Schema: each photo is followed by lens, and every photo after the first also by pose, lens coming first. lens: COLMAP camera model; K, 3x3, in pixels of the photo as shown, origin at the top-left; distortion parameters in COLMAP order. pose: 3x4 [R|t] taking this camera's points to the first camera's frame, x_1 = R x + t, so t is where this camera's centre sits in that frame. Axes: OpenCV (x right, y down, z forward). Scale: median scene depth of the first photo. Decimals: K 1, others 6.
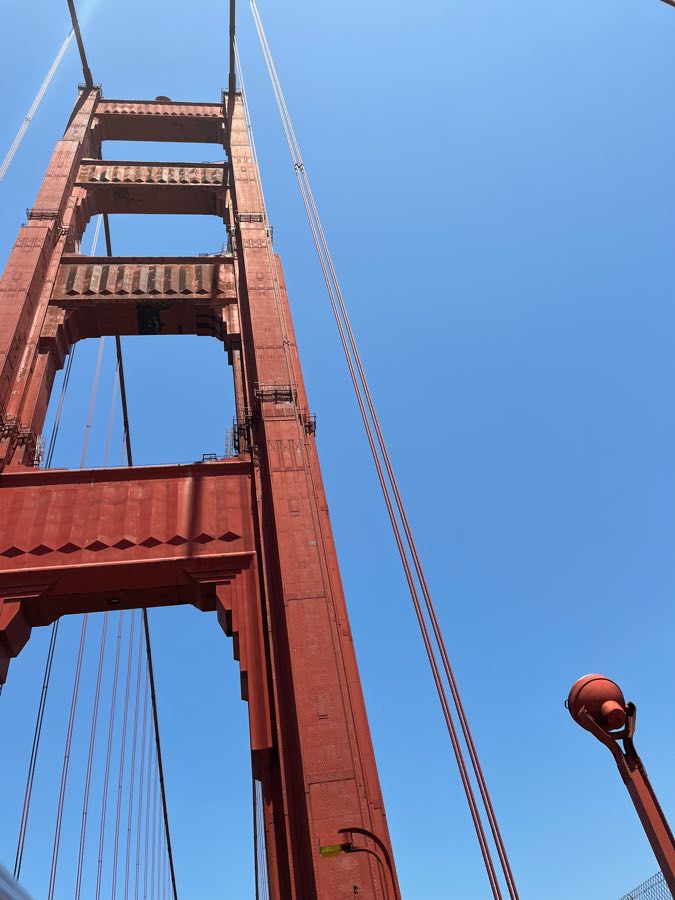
lens RADIAL K [[685.0, 0, 328.6], [0, 685.0, 446.1], [0, 0, 1]] dist [0.040345, -0.031878]
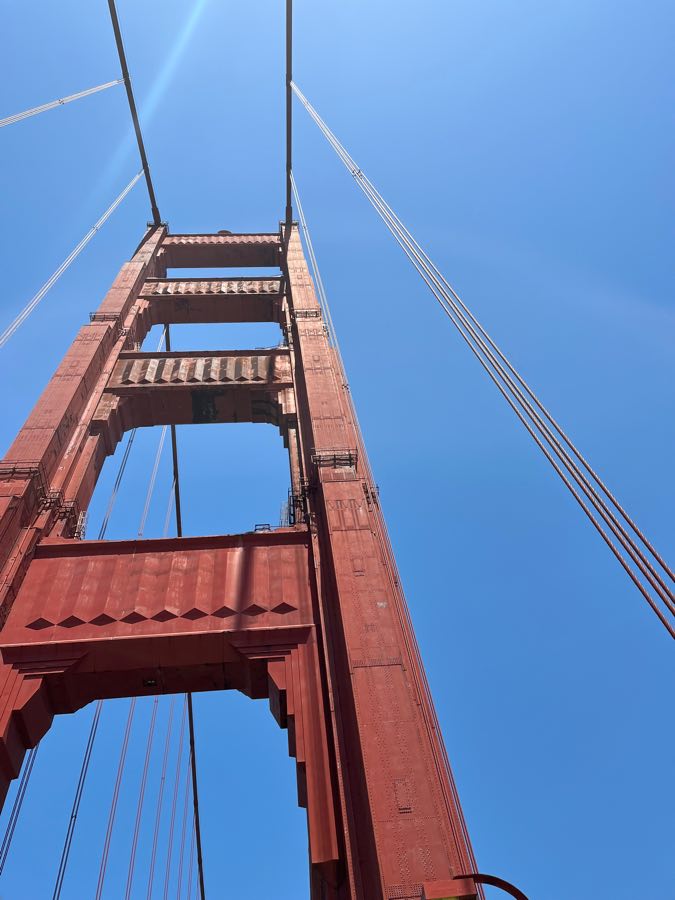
lens RADIAL K [[685.0, 0, 326.5], [0, 685.0, 448.1], [0, 0, 1]] dist [0.040345, -0.031878]
pose [[0.996115, -0.031205, -0.082350, -0.010665], [0.012759, 0.976386, -0.215656, 0.095711], [0.087135, 0.213767, 0.972991, 0.094484]]
